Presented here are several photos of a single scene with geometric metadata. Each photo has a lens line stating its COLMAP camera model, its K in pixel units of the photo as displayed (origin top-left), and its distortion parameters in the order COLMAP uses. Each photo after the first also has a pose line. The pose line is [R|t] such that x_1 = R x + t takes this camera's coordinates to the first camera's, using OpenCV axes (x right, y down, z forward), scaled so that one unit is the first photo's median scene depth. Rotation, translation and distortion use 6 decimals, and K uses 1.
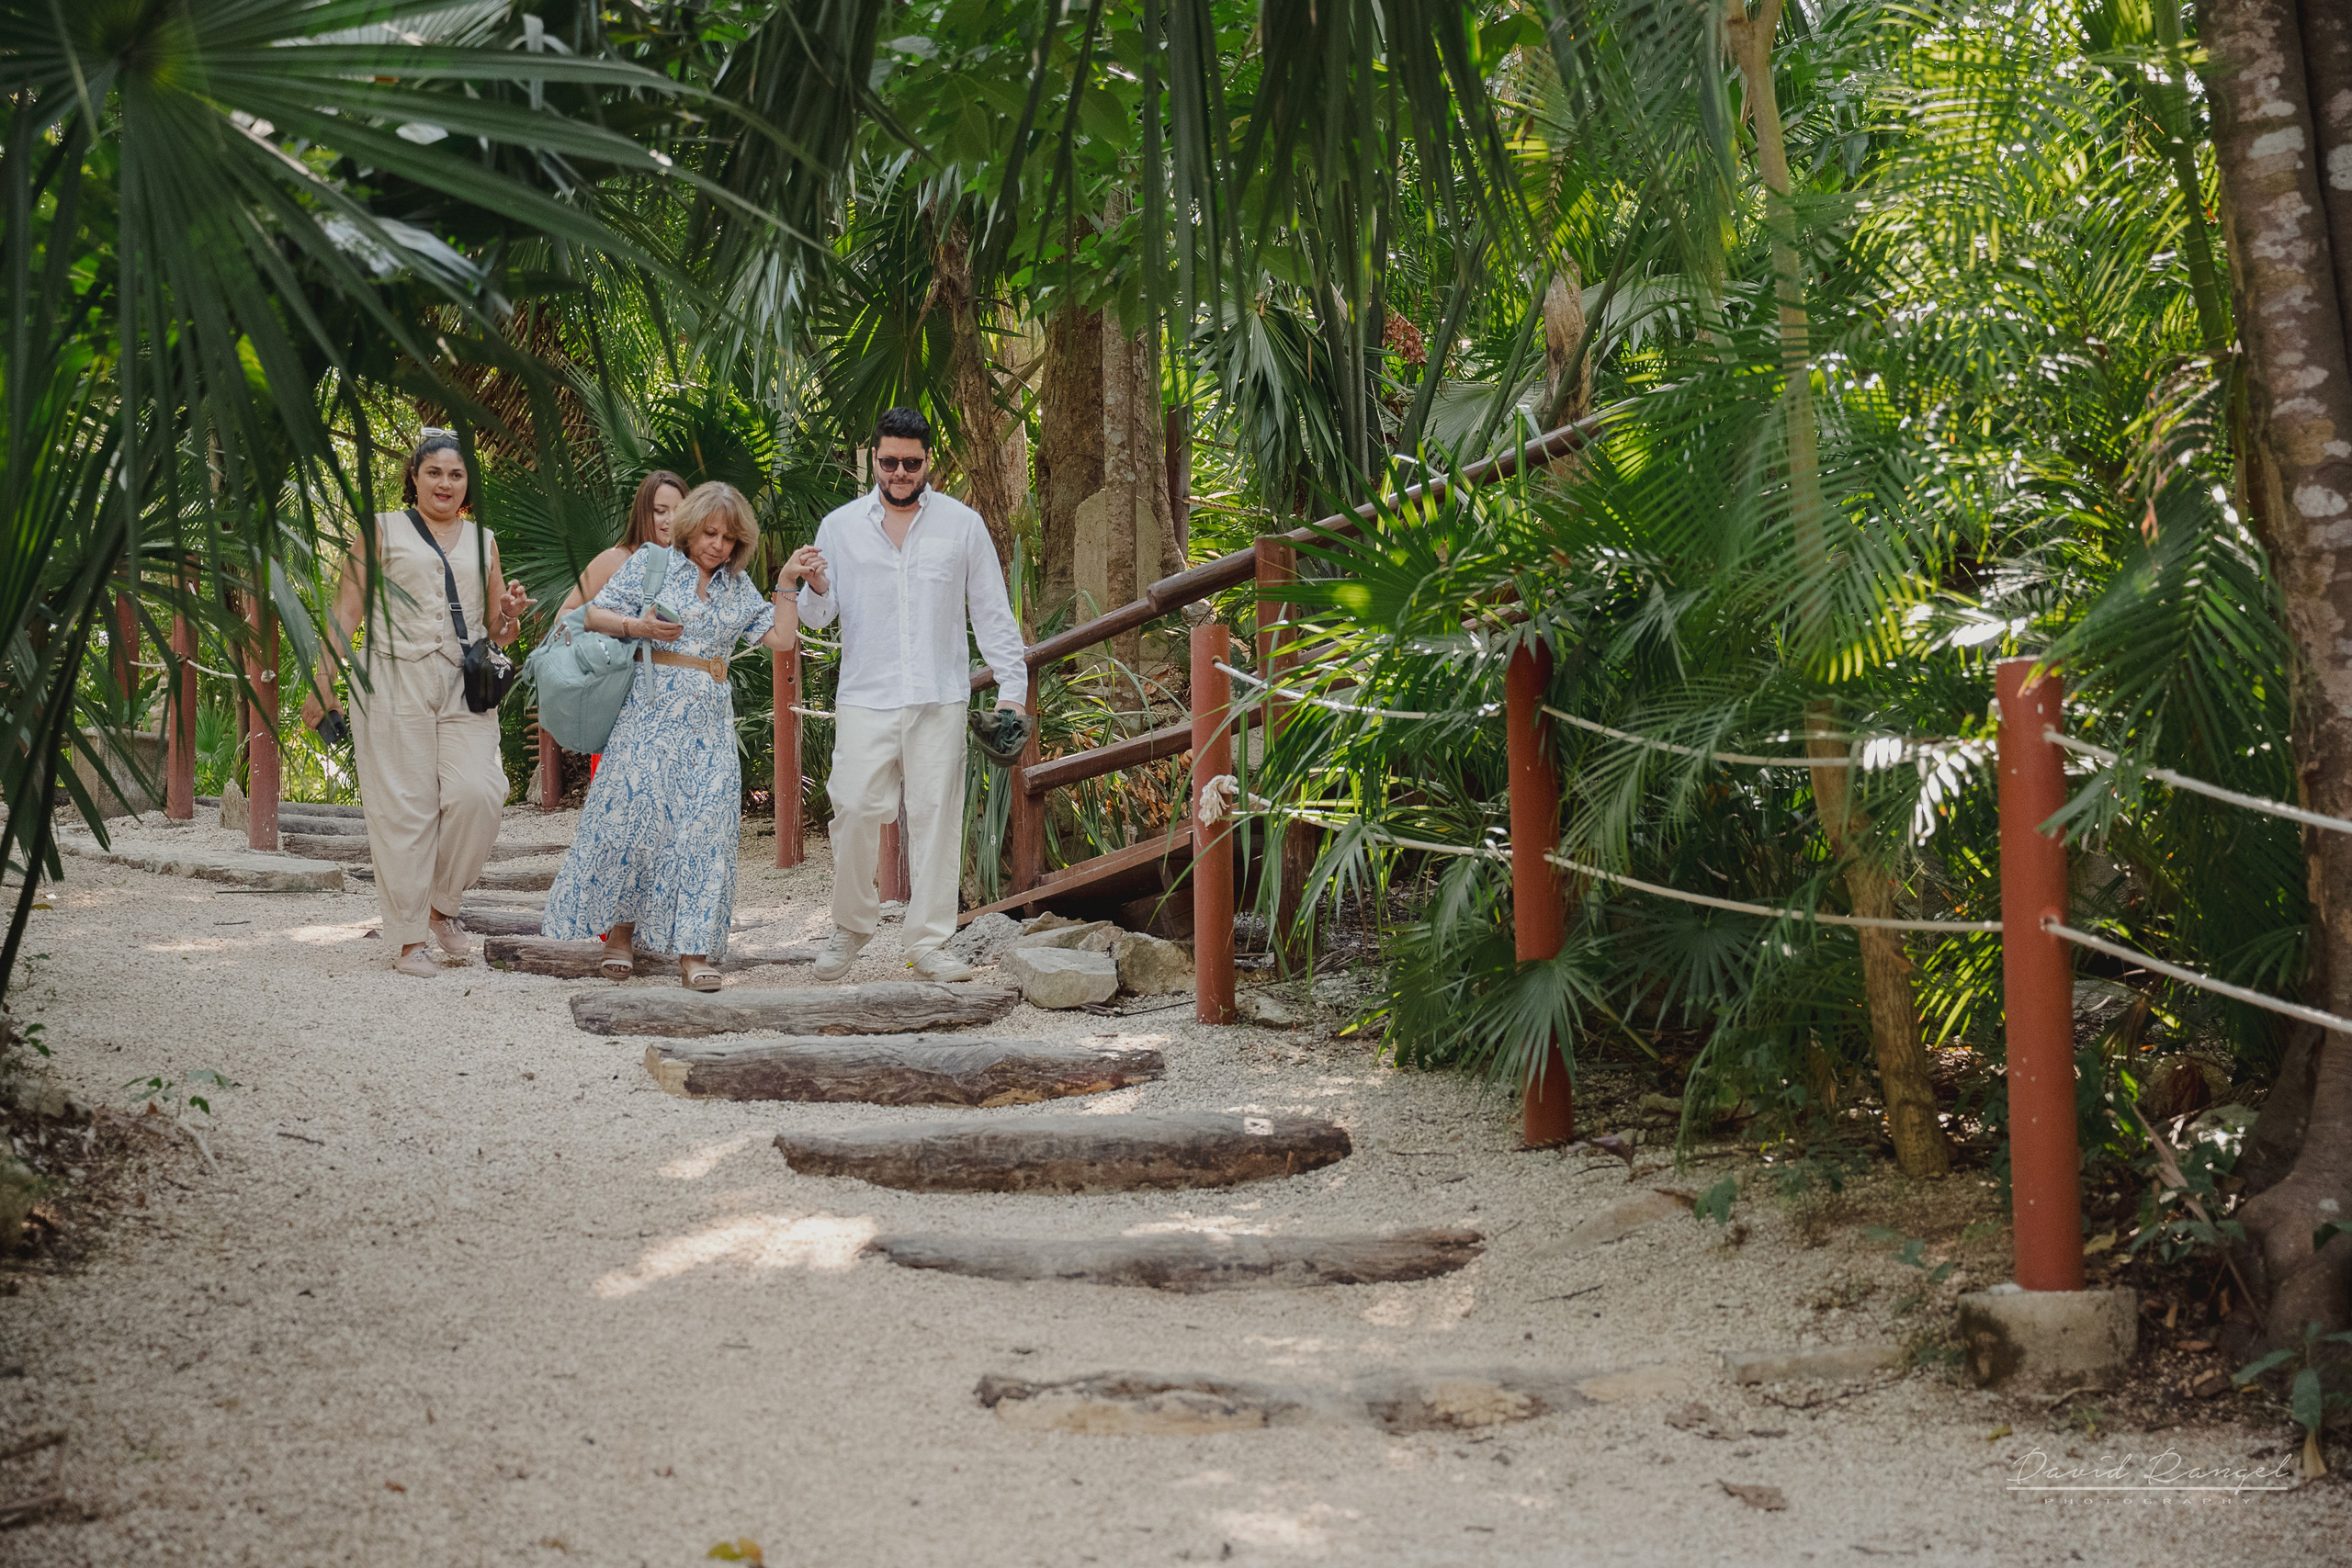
lens RADIAL K [[3988.1, 0, 1178.1], [0, 3988.1, 789.7], [0, 0, 1]] dist [0.302062, 0.000000]
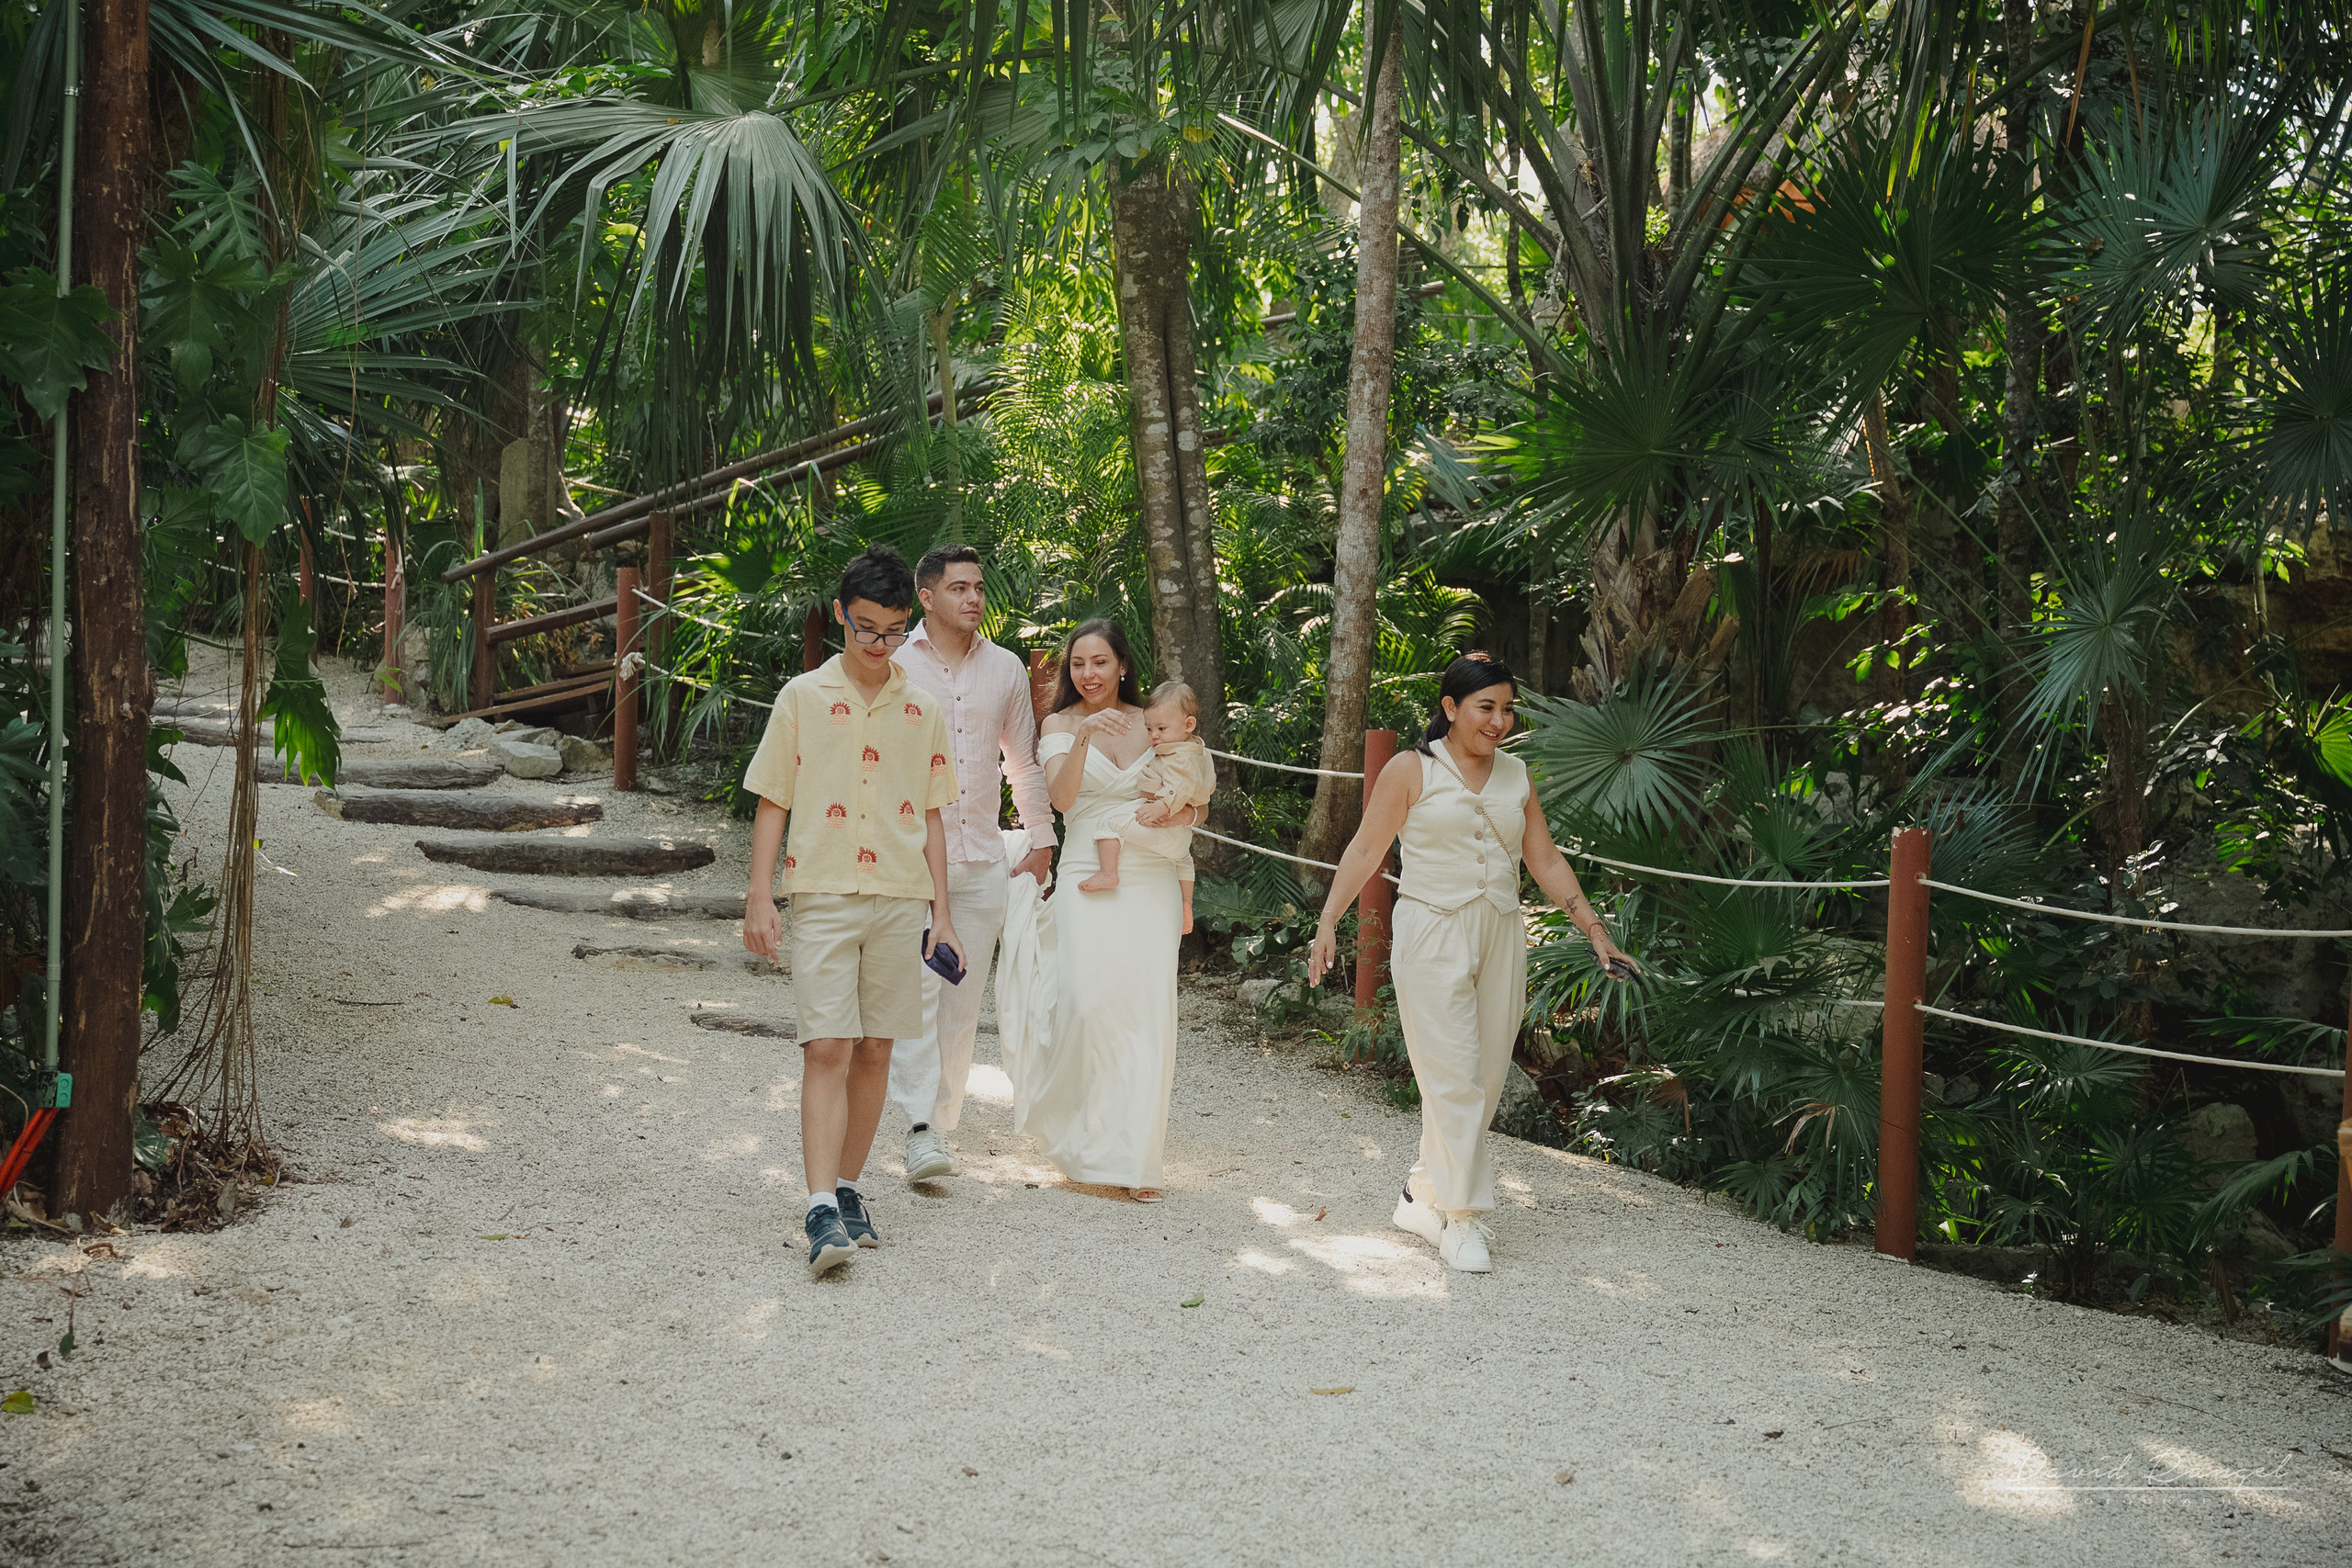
lens RADIAL K [[3521.8, 0, 1177.0], [0, 3521.8, 787.1], [0, 0, 1]] dist [0.176843, 0.000000]
pose [[0.976355, 0.037697, 0.212860, -0.095095], [-0.050087, 0.997331, 0.053115, -0.043748], [-0.210290, -0.062521, 0.975638, -0.664516]]
